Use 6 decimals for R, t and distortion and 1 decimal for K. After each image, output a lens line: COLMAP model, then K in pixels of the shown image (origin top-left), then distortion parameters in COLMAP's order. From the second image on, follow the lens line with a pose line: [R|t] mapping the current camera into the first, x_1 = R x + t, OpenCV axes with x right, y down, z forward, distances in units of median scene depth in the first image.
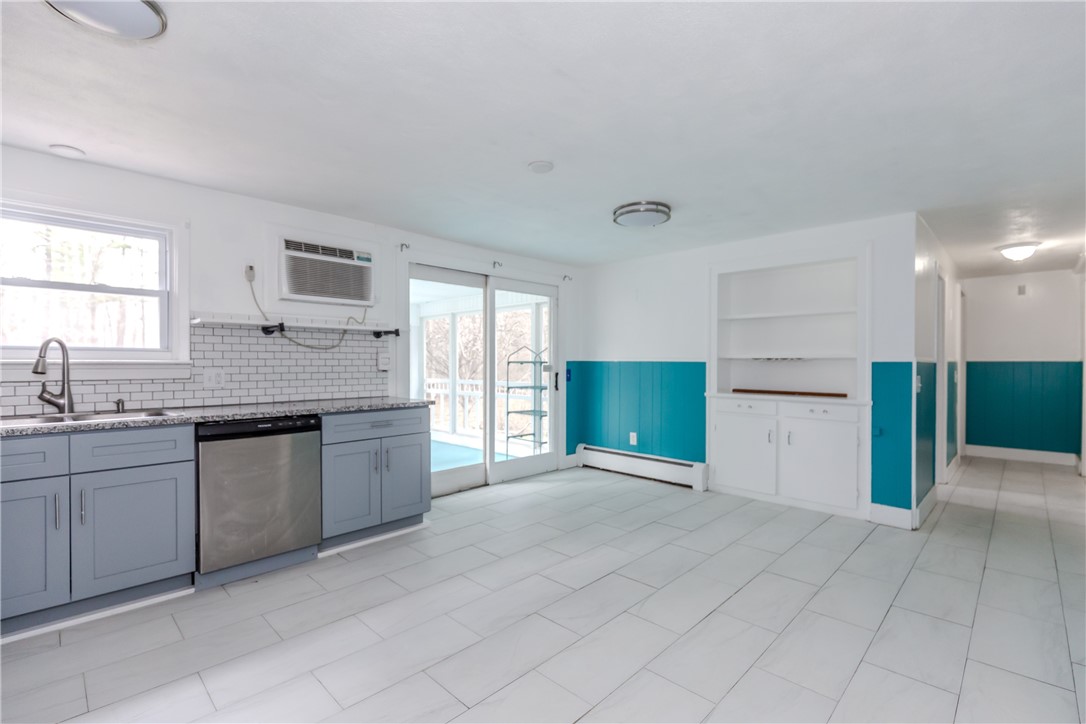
lens RADIAL K [[494.5, 0, 551.9], [0, 494.5, 365.3], [0, 0, 1]] dist [0.001199, 0.000144]
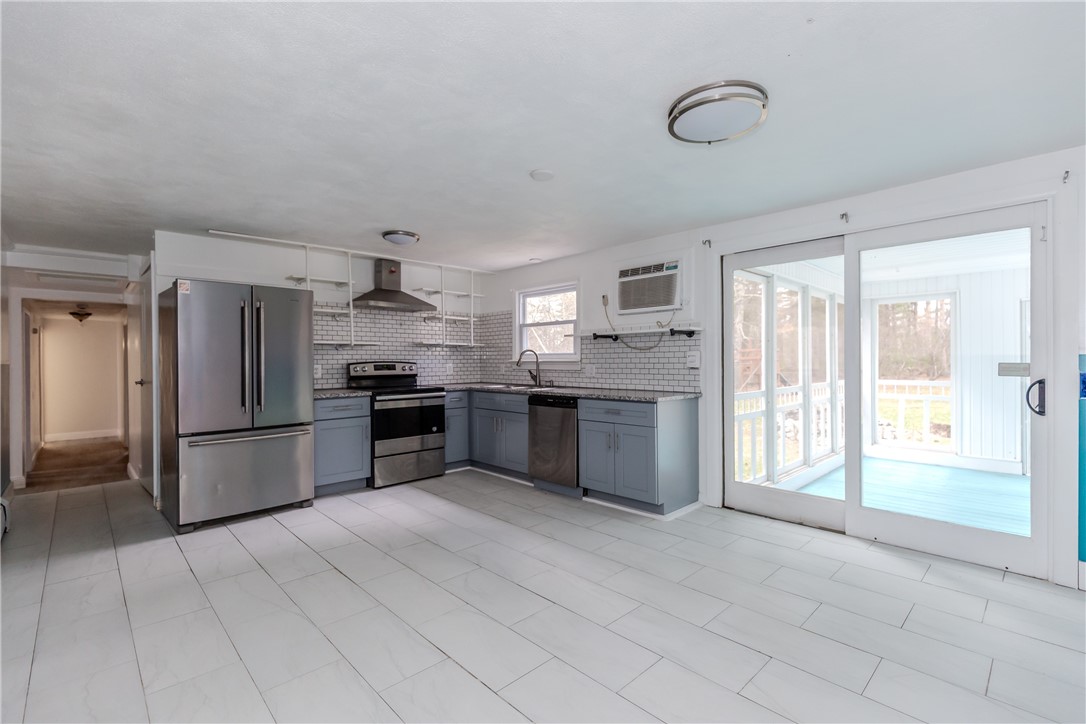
lens RADIAL K [[486.5, 0, 544.8], [0, 486.5, 360.4], [0, 0, 1]] dist [0.004600, 0.000253]
pose [[-0.048783, 0.000655, -0.998809, 0.771141], [0.002676, 0.999996, 0.000526, -0.007181], [0.998806, -0.002647, -0.048784, 0.807991]]
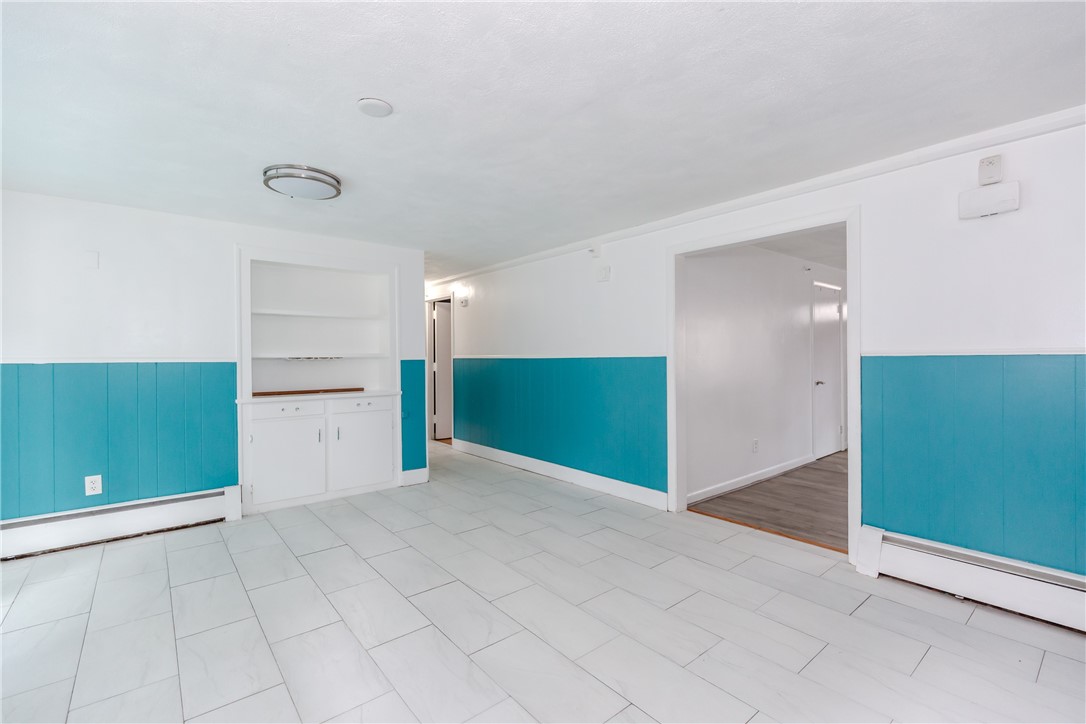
lens RADIAL K [[486.5, 0, 544.8], [0, 486.5, 360.4], [0, 0, 1]] dist [0.004600, 0.000253]
pose [[0.116789, -0.010123, 0.993105, -0.556267], [0.017416, 0.999815, 0.008143, -0.009903], [-0.993004, 0.016345, 0.116944, 0.497807]]
